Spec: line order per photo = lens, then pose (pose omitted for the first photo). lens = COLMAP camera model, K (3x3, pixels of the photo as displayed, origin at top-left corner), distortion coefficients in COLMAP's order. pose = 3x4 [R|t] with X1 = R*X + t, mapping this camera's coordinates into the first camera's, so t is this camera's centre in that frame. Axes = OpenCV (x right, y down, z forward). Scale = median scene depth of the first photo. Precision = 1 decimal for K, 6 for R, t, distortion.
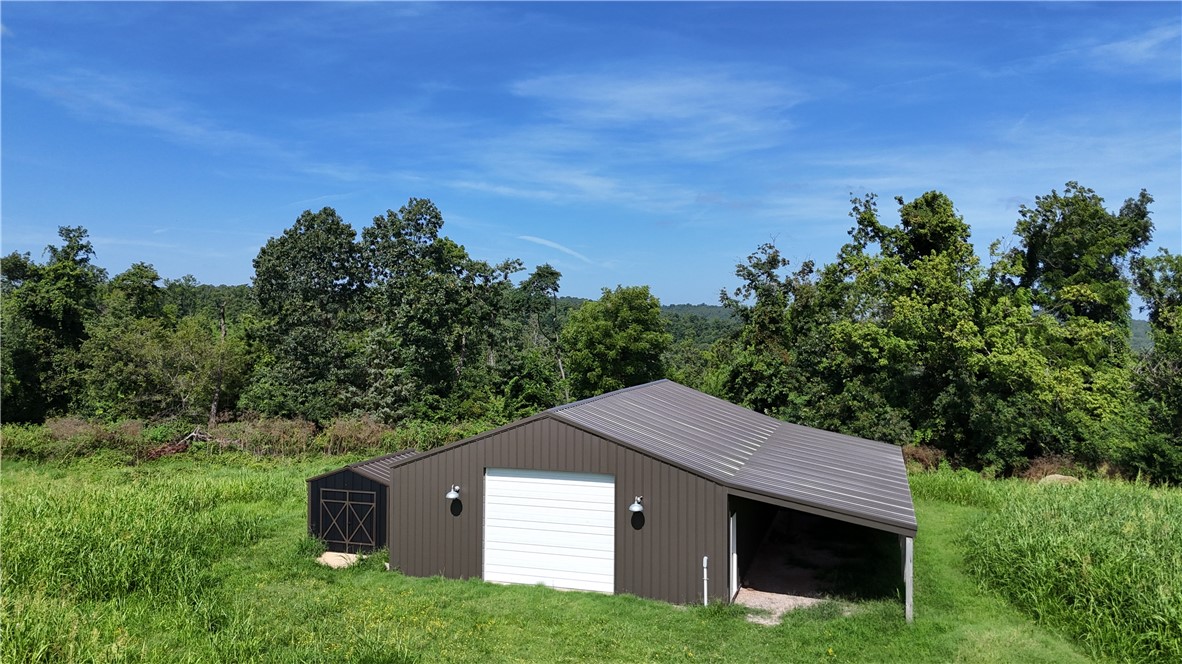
lens RADIAL K [[878.9, 0, 594.9], [0, 878.9, 351.9], [0, 0, 1]] dist [0.053625, -0.033824]
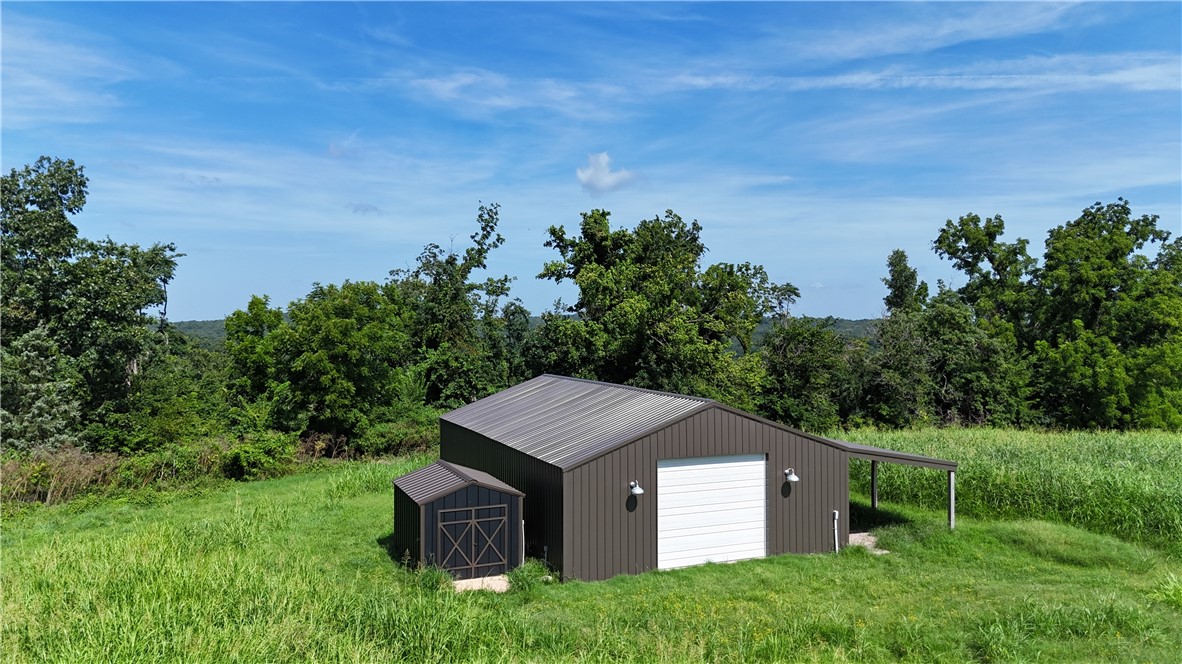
lens RADIAL K [[878.9, 0, 592.4], [0, 878.9, 338.5], [0, 0, 1]] dist [0.053625, -0.033824]
pose [[0.755678, -0.015816, 0.654753, -0.346303], [0.024849, 0.999681, -0.004531, -0.003213], [-0.654472, 0.019694, 0.755829, 0.109547]]
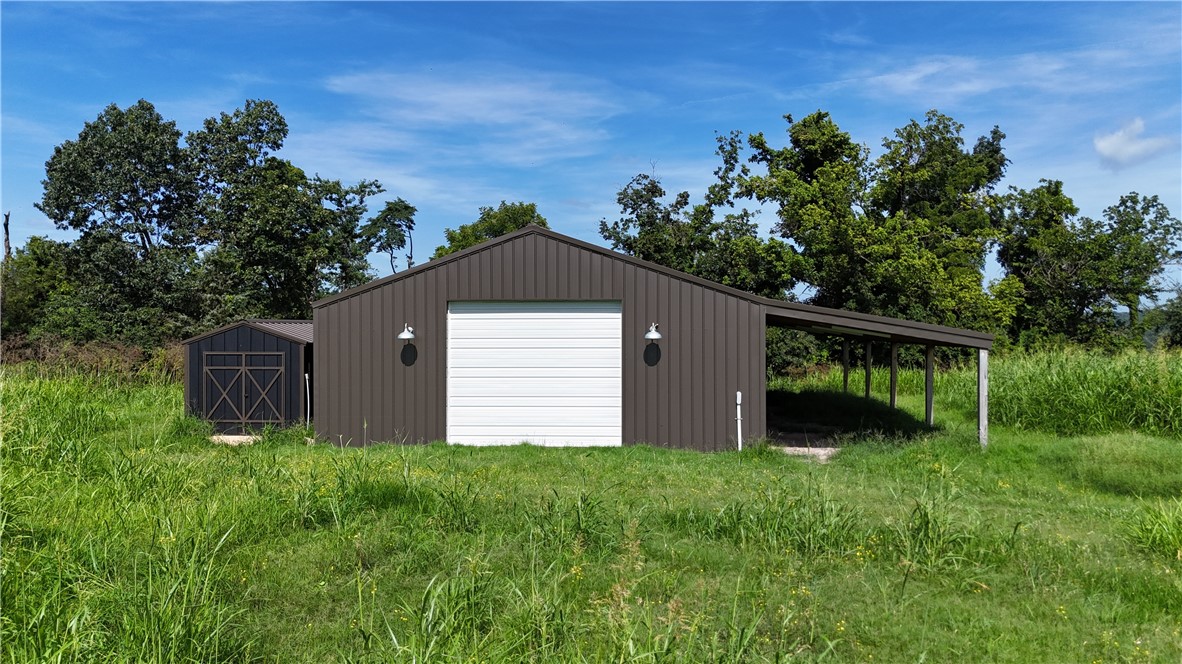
lens RADIAL K [[878.9, 0, 604.8], [0, 878.9, 322.1], [0, 0, 1]] dist [0.053625, -0.033824]
pose [[0.977231, -0.006022, 0.212091, -0.052759], [0.014665, 0.999124, -0.039204, 0.076560], [-0.211669, 0.041422, 0.976463, 0.087730]]
